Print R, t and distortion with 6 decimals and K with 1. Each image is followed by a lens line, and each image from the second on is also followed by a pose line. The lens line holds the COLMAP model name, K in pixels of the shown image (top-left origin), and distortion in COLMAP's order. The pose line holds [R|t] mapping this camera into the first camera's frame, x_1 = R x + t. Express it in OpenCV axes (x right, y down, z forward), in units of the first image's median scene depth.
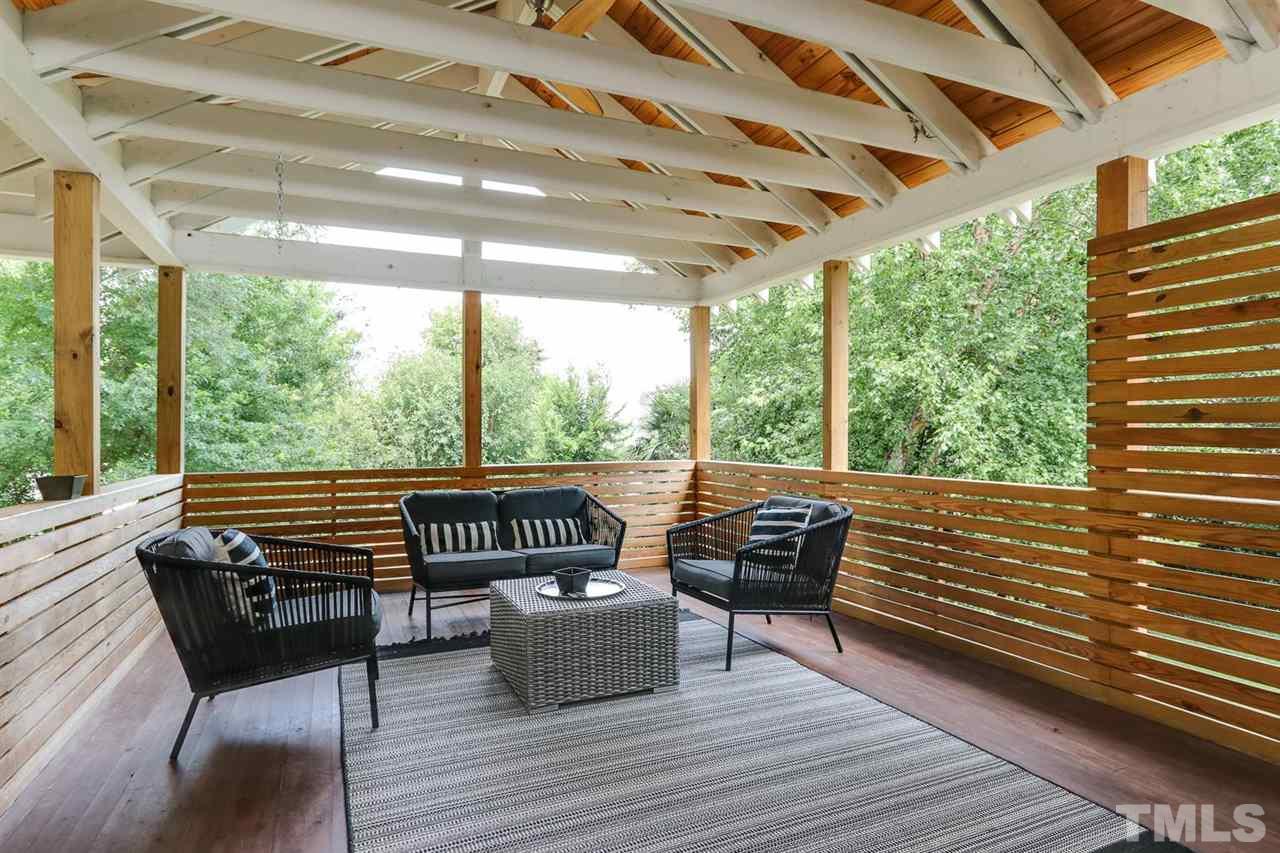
lens RADIAL K [[681.9, 0, 629.0], [0, 681.9, 433.2], [0, 0, 1]] dist [0.001093, -0.001178]
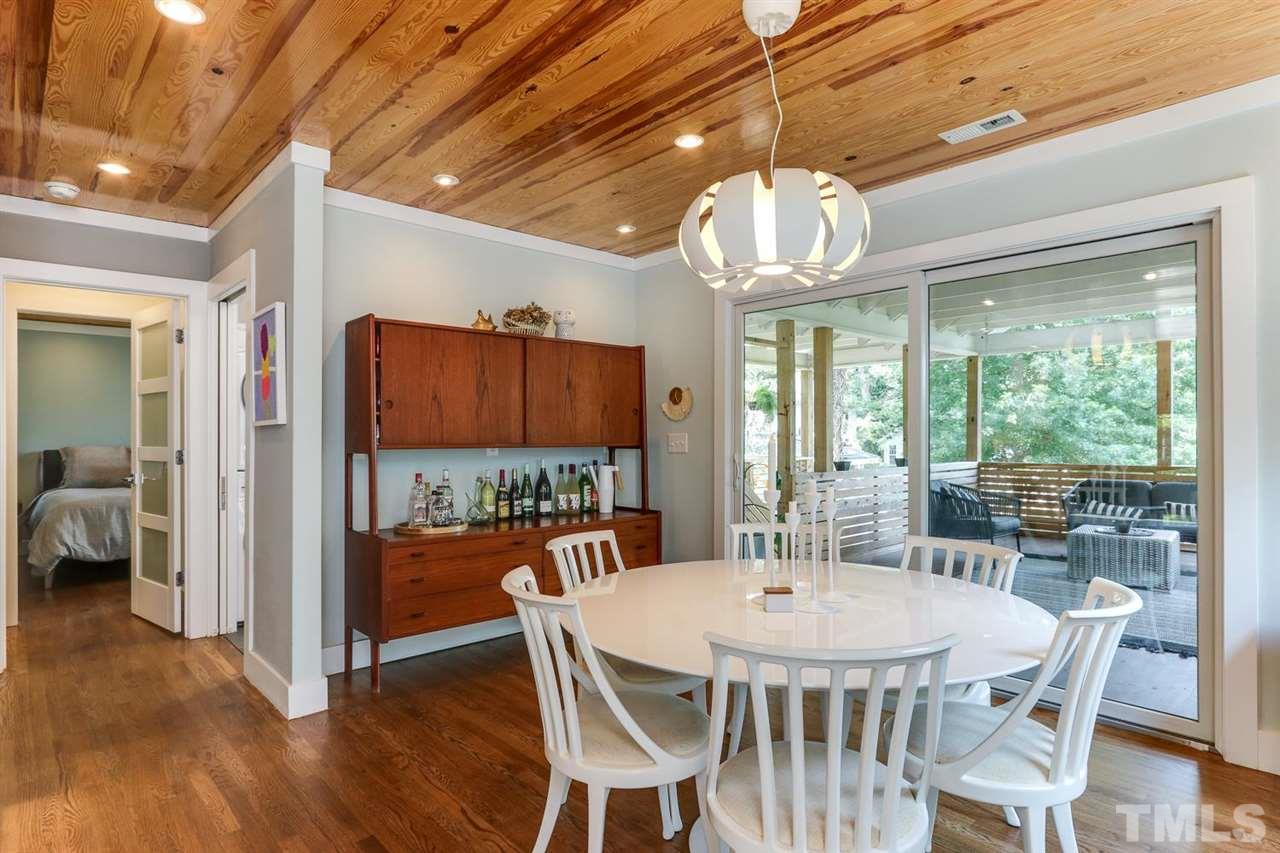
lens RADIAL K [[681.9, 0, 633.0], [0, 681.9, 421.6], [0, 0, 1]] dist [0.001093, -0.001178]
pose [[0.333173, -0.018085, -0.942692, 0.865163], [0.000203, 0.999817, -0.019109, -0.018716], [0.942866, 0.006175, 0.333116, -0.582840]]
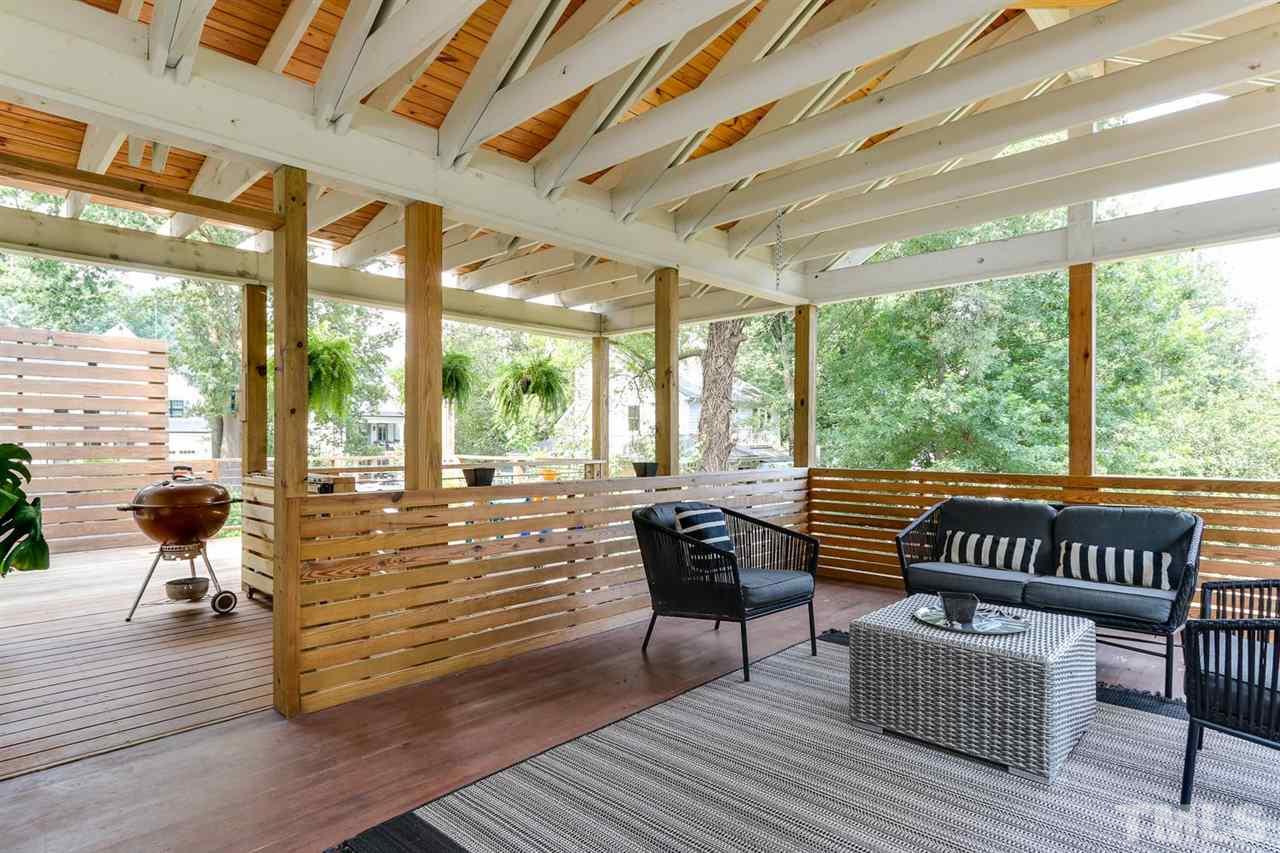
lens RADIAL K [[681.9, 0, 623.0], [0, 681.9, 440.5], [0, 0, 1]] dist [0.001093, -0.001178]
pose [[0.380435, 0.003809, -0.924800, 0.388901], [0.000673, 0.999990, 0.004396, 0.003006], [0.924807, -0.002295, 0.380429, 0.206913]]
